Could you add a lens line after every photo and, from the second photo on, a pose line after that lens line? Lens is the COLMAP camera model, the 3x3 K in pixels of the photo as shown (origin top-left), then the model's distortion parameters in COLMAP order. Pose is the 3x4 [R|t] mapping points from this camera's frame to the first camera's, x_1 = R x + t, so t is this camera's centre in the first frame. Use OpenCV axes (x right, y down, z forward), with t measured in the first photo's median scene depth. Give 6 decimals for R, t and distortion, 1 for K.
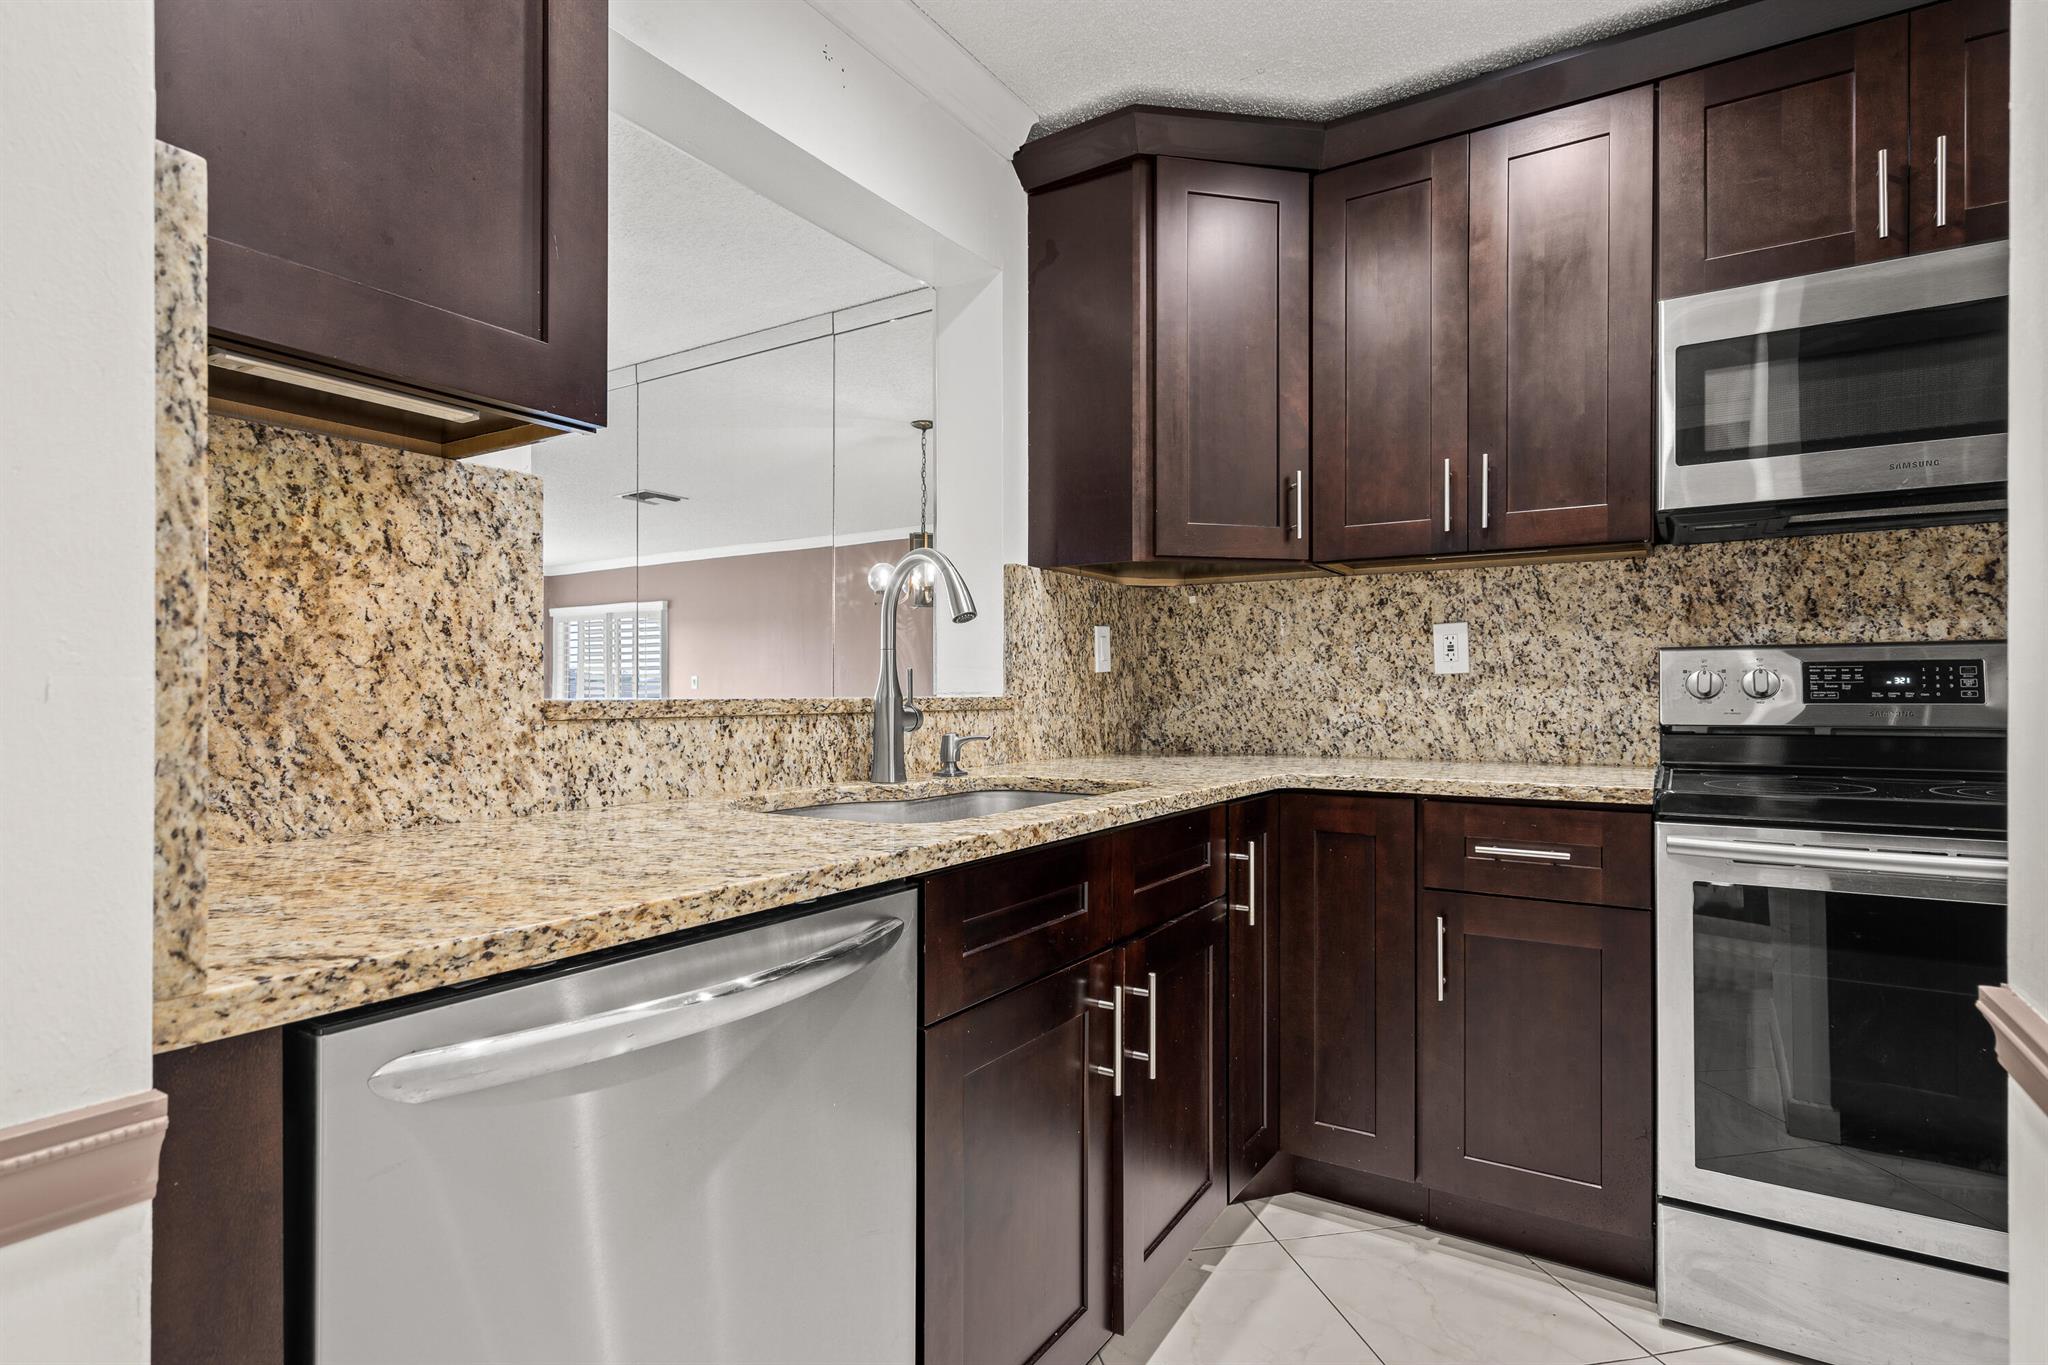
lens RADIAL K [[1057.7, 0, 1024.0], [0, 1057.7, 682.5], [0, 0, 1]] dist [0.024822, -0.000059]
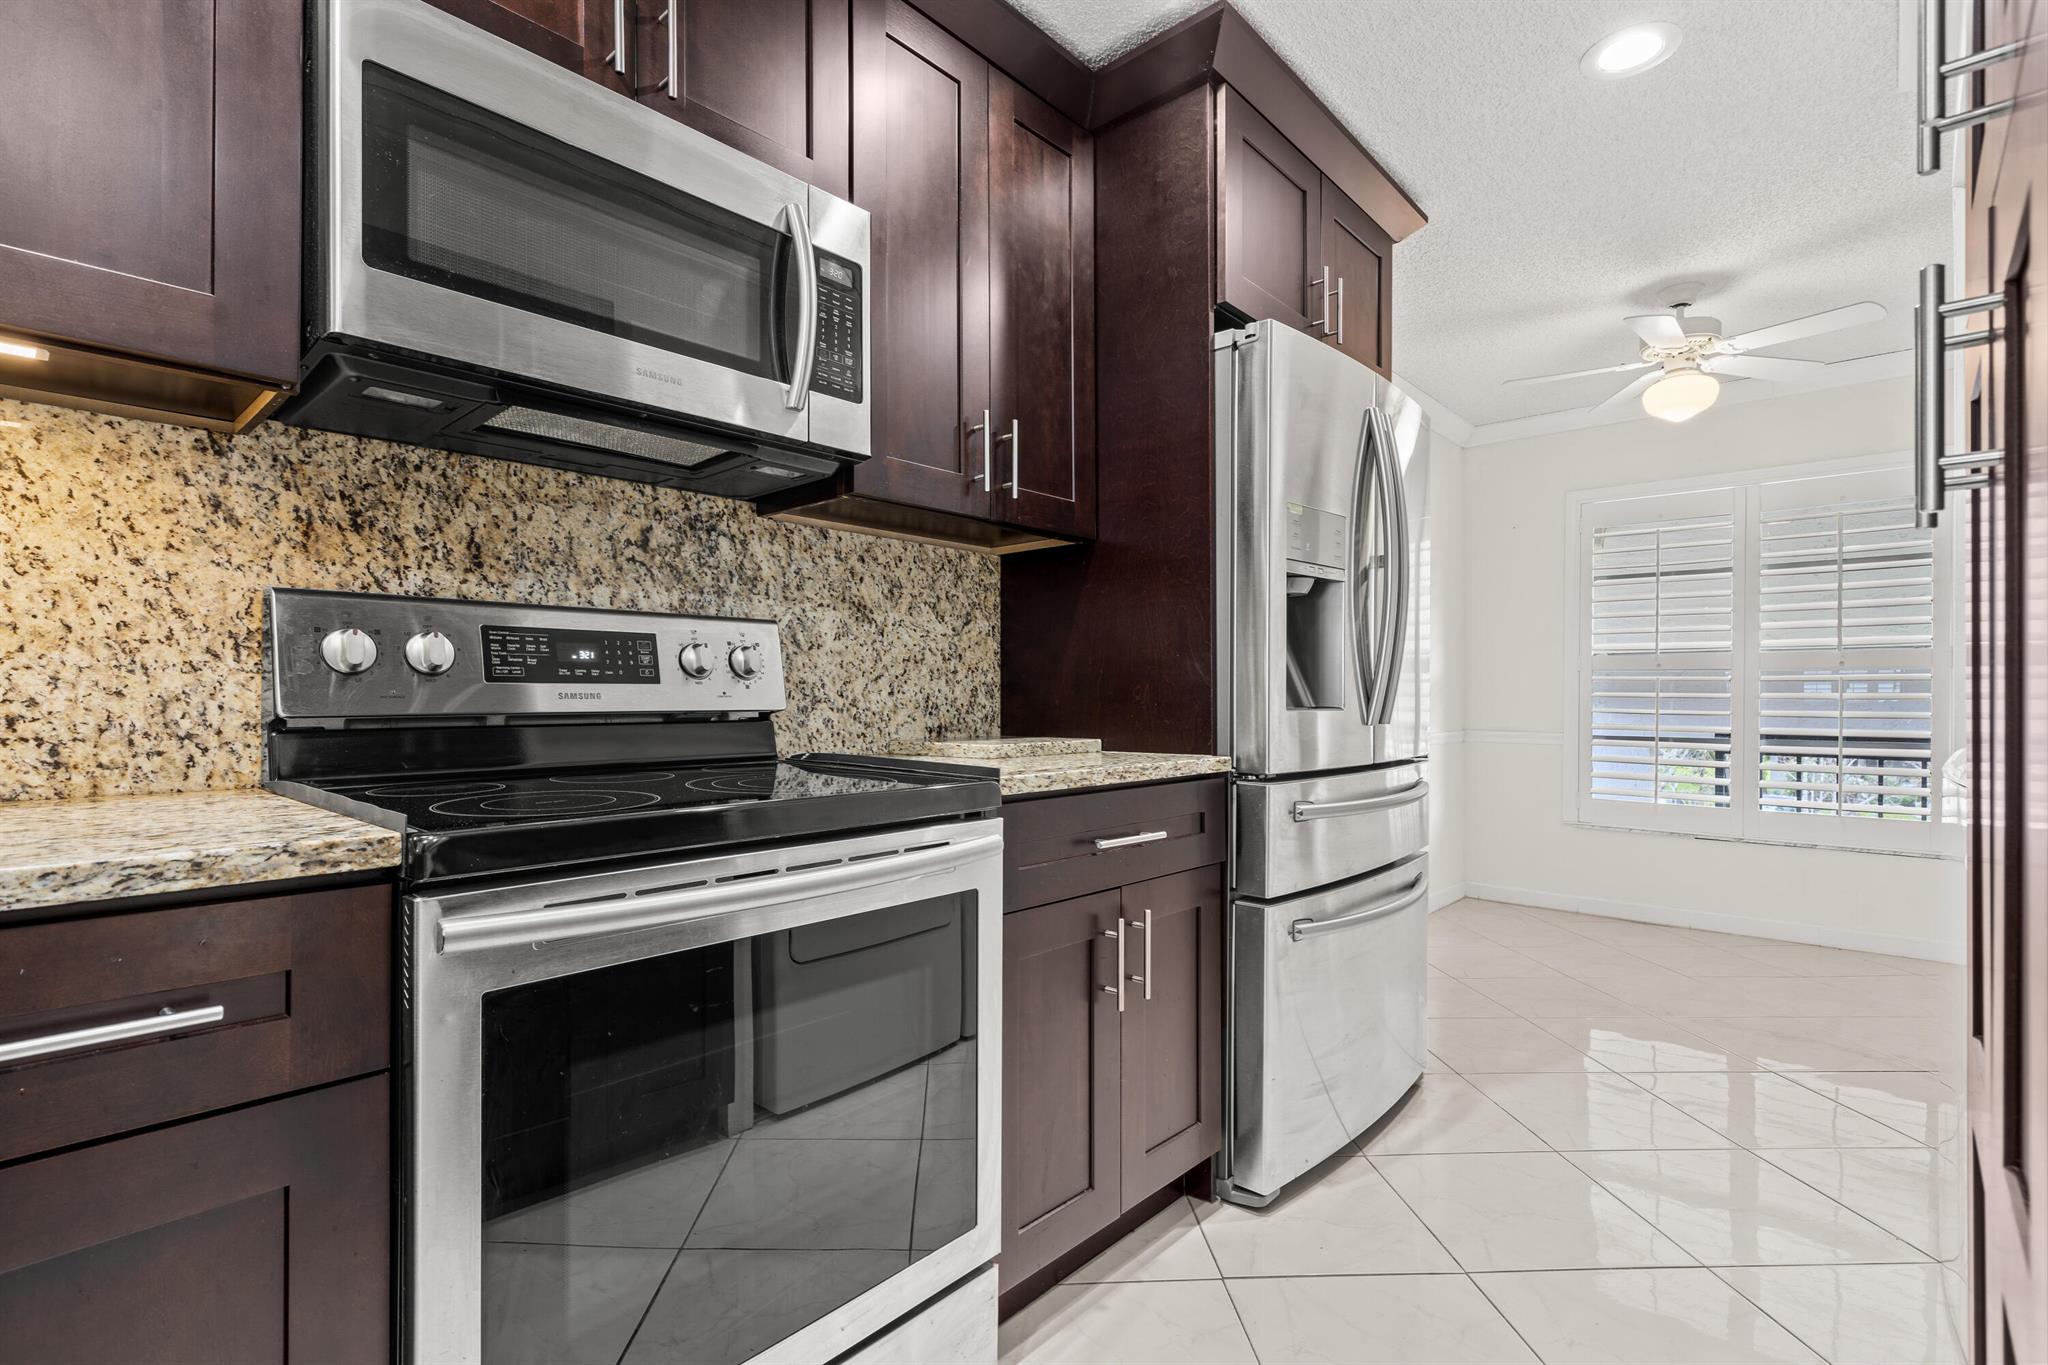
lens RADIAL K [[950.5, 0, 1007.1], [0, 950.5, 698.7], [0, 0, 1]] dist [-0.007056, 0.000600]
pose [[0.175081, 0.000400, 0.984554, 0.153542], [-0.011305, 0.999935, 0.001604, 0.024188], [-0.984489, -0.011412, 0.175074, 0.515527]]
